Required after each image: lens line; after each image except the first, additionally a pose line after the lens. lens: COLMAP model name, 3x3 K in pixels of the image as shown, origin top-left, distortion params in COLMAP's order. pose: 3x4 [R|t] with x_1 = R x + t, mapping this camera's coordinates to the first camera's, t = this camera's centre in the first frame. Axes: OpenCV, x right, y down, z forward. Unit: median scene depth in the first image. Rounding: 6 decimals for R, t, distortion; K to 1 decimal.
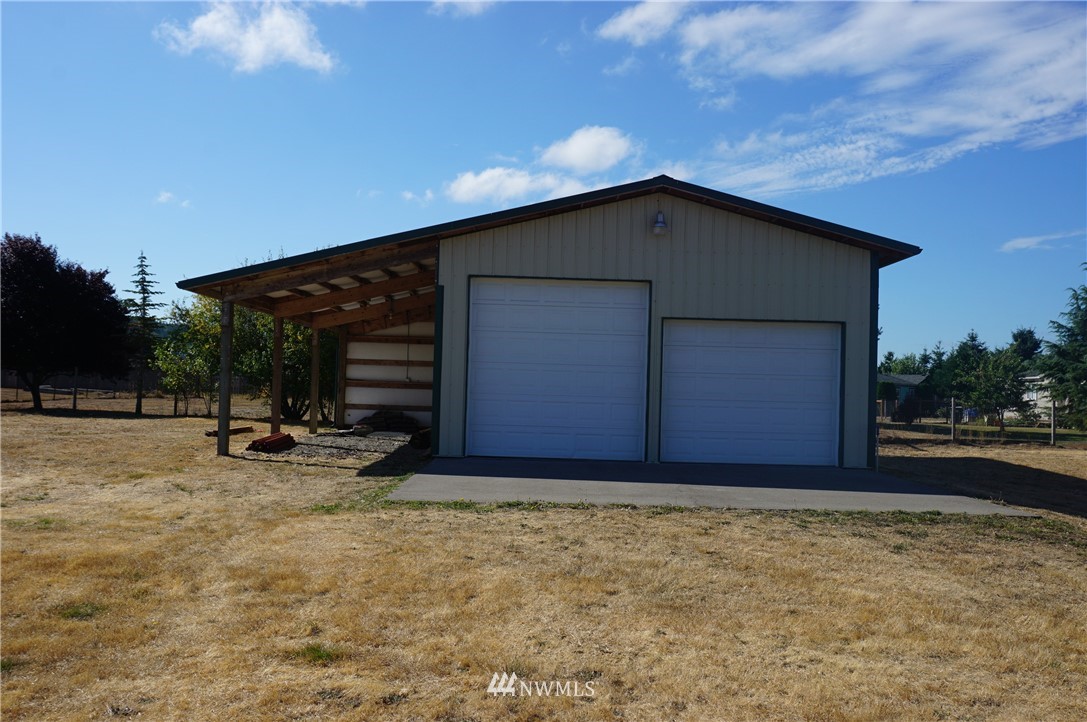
lens RADIAL K [[1113.0, 0, 543.5], [0, 1113.0, 361.0], [0, 0, 1]] dist [-0.001288, -0.003959]
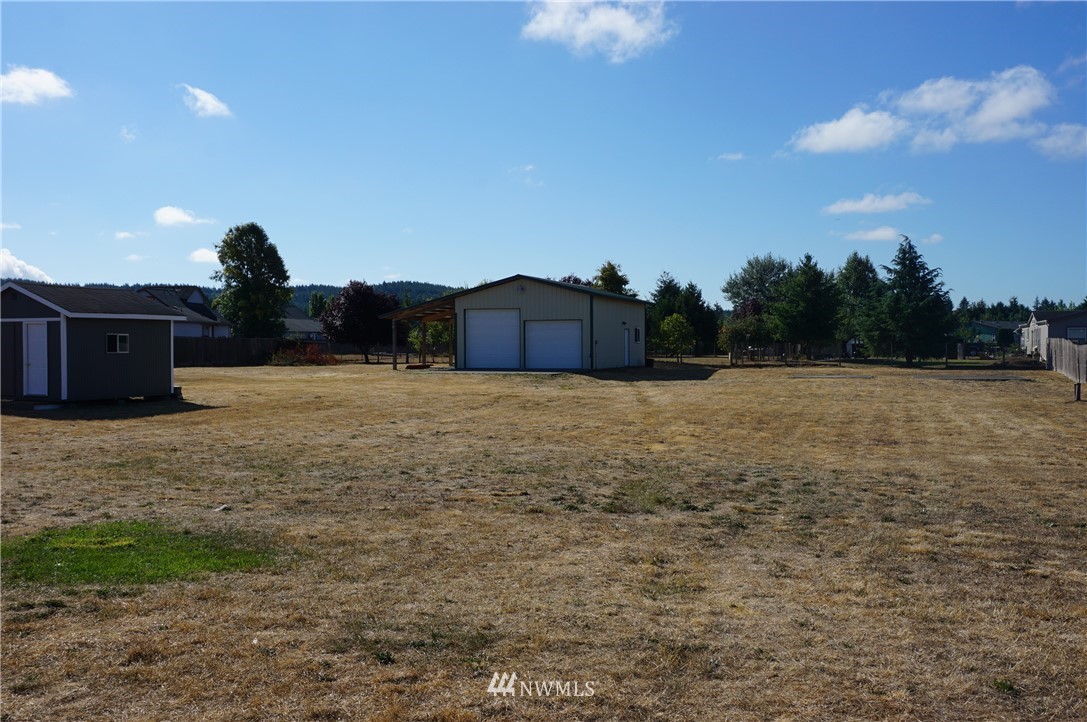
lens RADIAL K [[1113.0, 0, 543.5], [0, 1113.0, 361.0], [0, 0, 1]] dist [-0.001288, -0.003959]
pose [[0.945166, -0.042734, -0.323782, 1.128642], [0.056205, 0.997895, 0.032363, -0.021528], [0.321717, -0.048787, 0.945578, -1.856968]]
